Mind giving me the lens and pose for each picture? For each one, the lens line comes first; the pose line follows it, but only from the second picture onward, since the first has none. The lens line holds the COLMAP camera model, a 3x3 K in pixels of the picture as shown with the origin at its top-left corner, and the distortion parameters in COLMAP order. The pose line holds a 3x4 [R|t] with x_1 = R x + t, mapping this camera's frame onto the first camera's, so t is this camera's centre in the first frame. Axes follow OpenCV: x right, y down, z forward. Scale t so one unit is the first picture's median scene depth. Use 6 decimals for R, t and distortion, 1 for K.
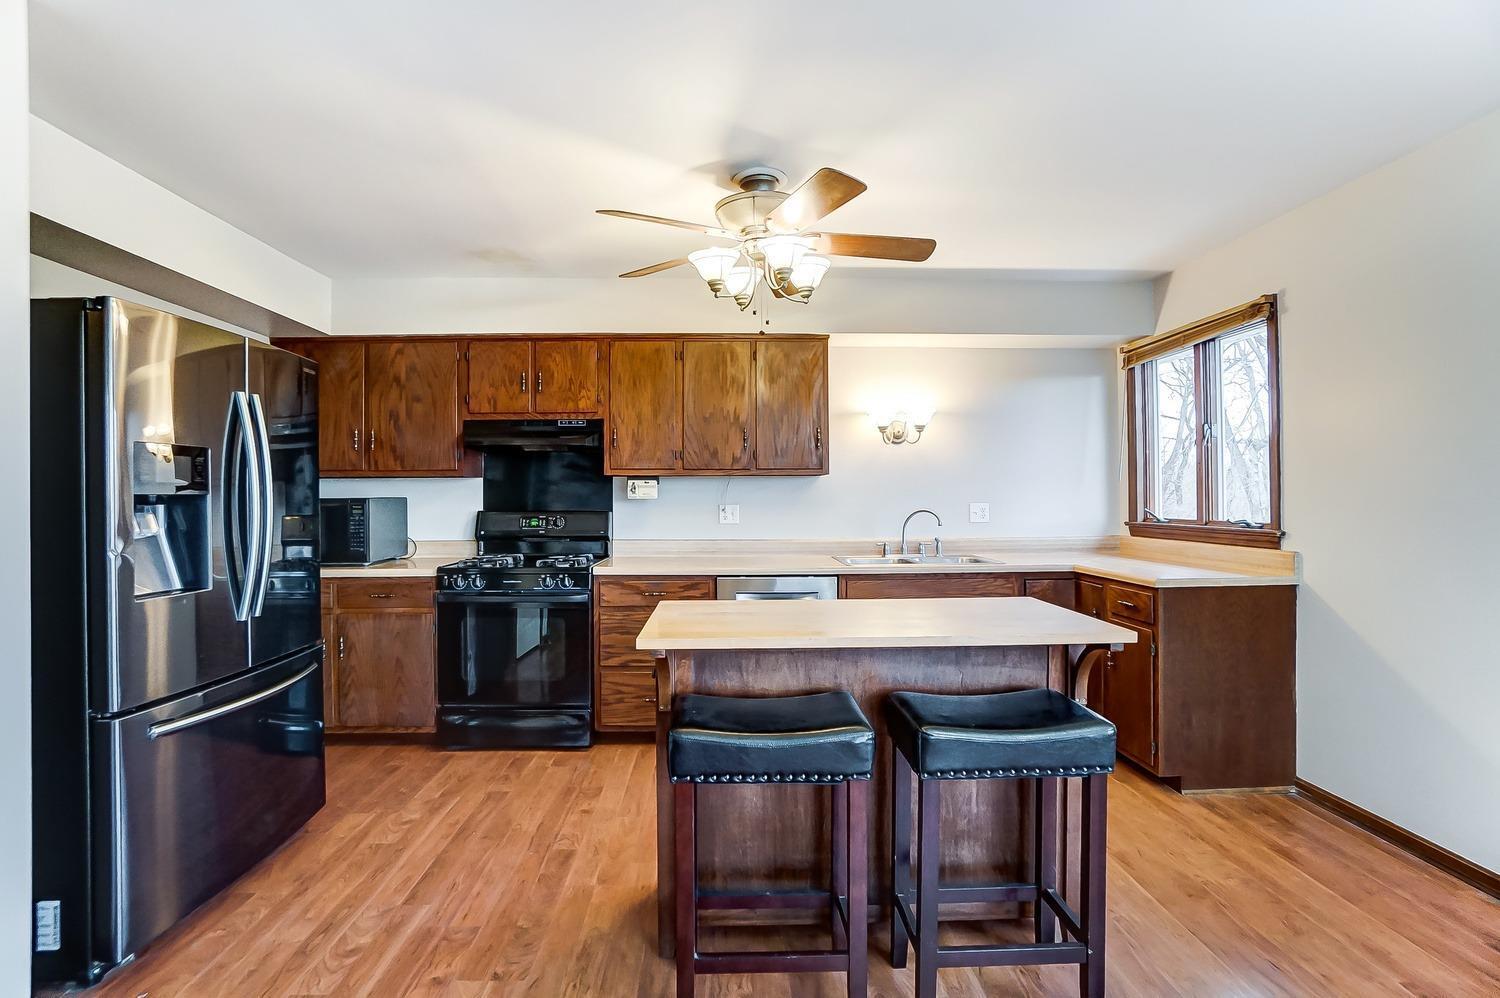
lens RADIAL K [[695.5, 0, 745.0], [0, 695.5, 494.7], [0, 0, 1]] dist [-0.059032, 0.022706]
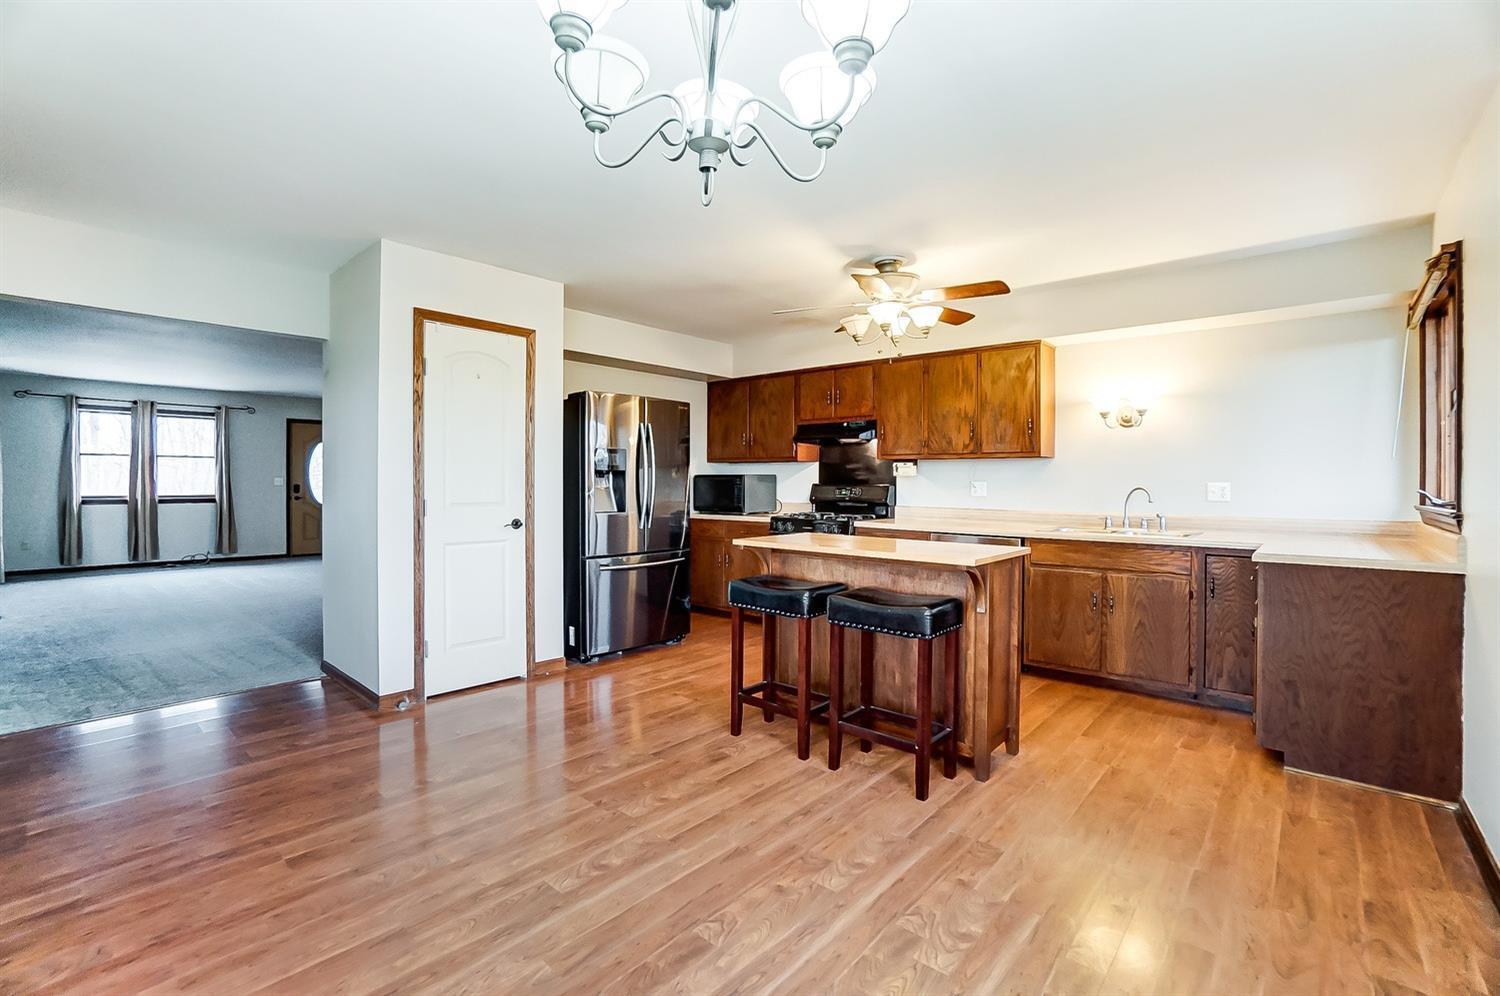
lens RADIAL K [[682.6, 0, 735.2], [0, 682.6, 480.0], [0, 0, 1]] dist [-0.058620, 0.020959]
pose [[0.718869, 0.007795, -0.695102, 0.562555], [-0.006239, 0.999969, 0.004760, 0.009941], [0.695118, 0.000915, 0.718896, -0.205244]]
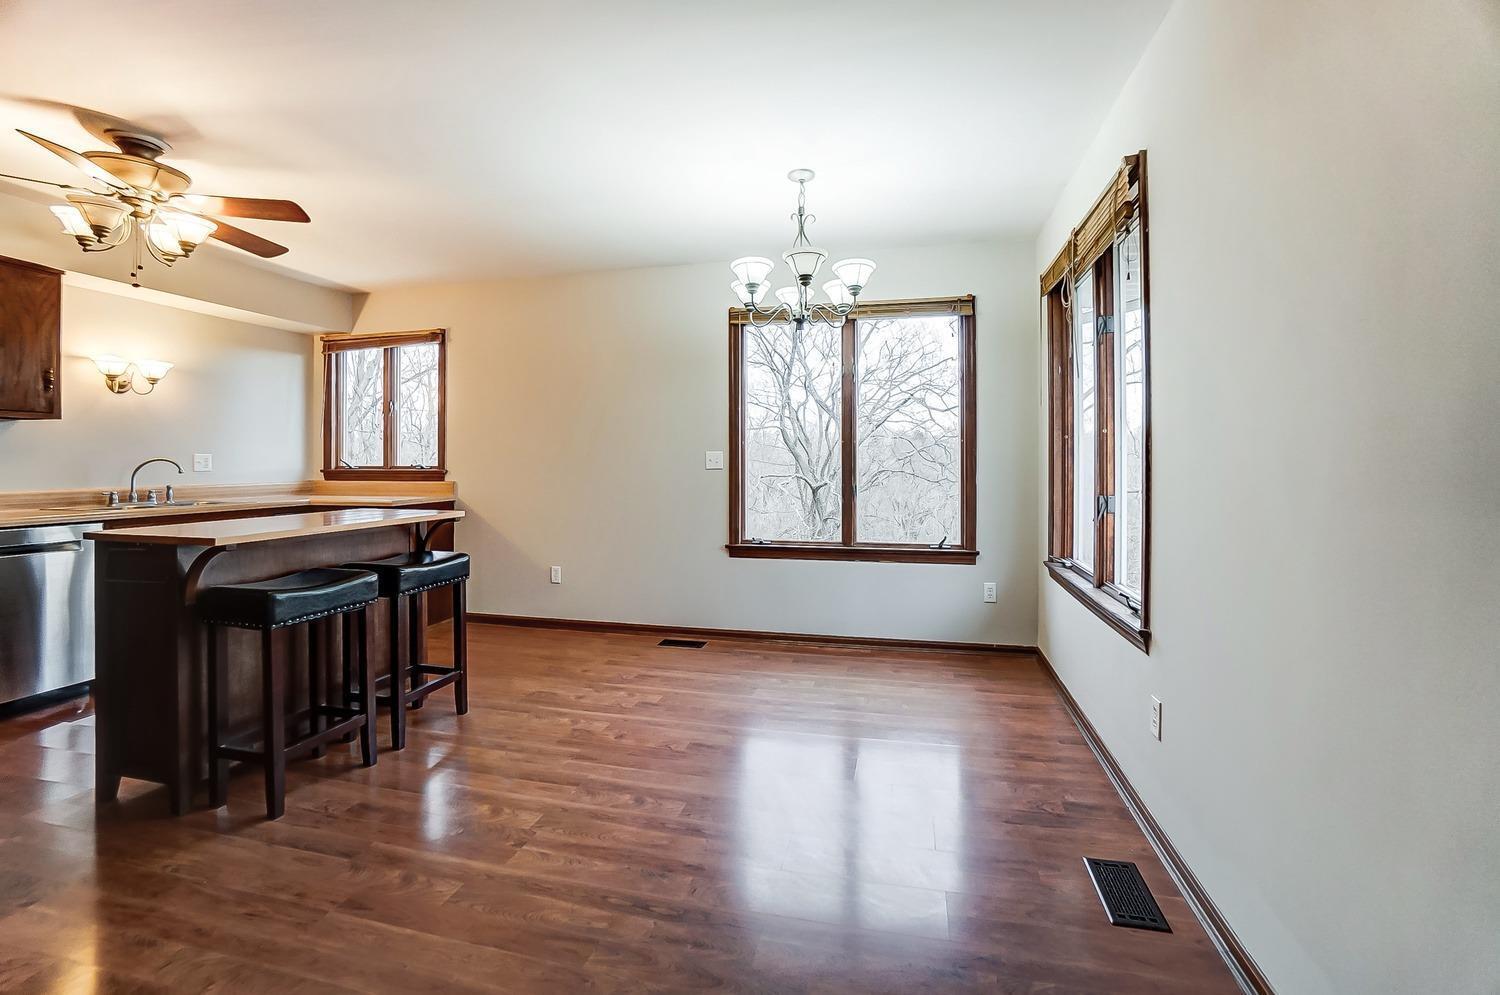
lens RADIAL K [[672.5, 0, 746.3], [0, 672.5, 460.9], [0, 0, 1]] dist [-0.056935, 0.018998]
pose [[0.263645, 0.006490, 0.964598, -0.488546], [-0.001342, 0.999979, -0.006361, 0.032517], [-0.964619, 0.000383, 0.263648, -0.130591]]
